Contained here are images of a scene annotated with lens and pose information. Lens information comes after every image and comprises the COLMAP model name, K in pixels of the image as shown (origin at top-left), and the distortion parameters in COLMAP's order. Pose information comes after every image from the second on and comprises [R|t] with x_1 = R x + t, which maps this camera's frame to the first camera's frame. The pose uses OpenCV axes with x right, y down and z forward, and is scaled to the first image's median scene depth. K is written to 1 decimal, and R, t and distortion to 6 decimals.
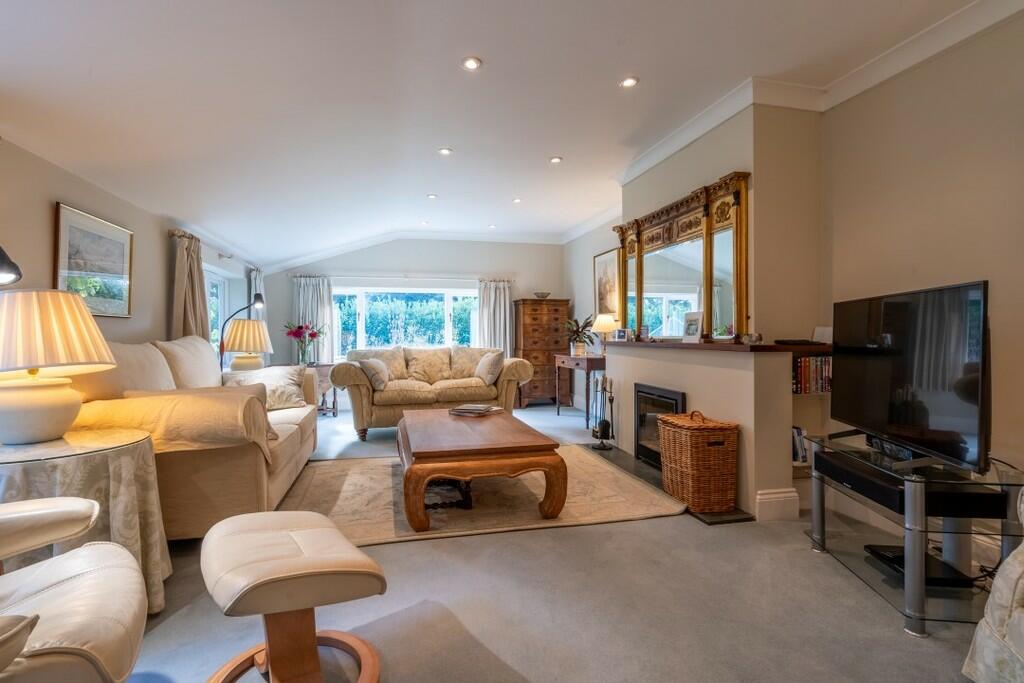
lens RADIAL K [[470.3, 0, 511.8], [0, 470.3, 336.9], [0, 0, 1]] dist [0.000475, 0.000727]
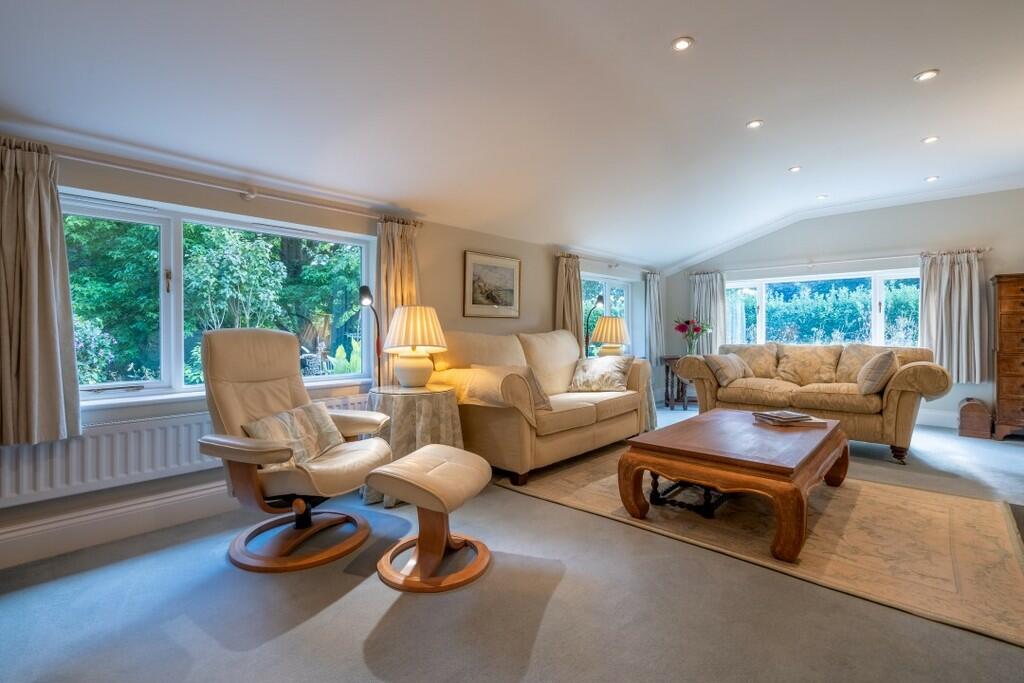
lens RADIAL K [[470.3, 0, 525.5], [0, 470.3, 328.8], [0, 0, 1]] dist [0.000475, 0.000727]
pose [[0.572757, -0.000565, -0.819725, 0.464083], [-0.003116, 0.999991, -0.002866, -0.001609], [0.819719, 0.004195, 0.572751, 0.177401]]
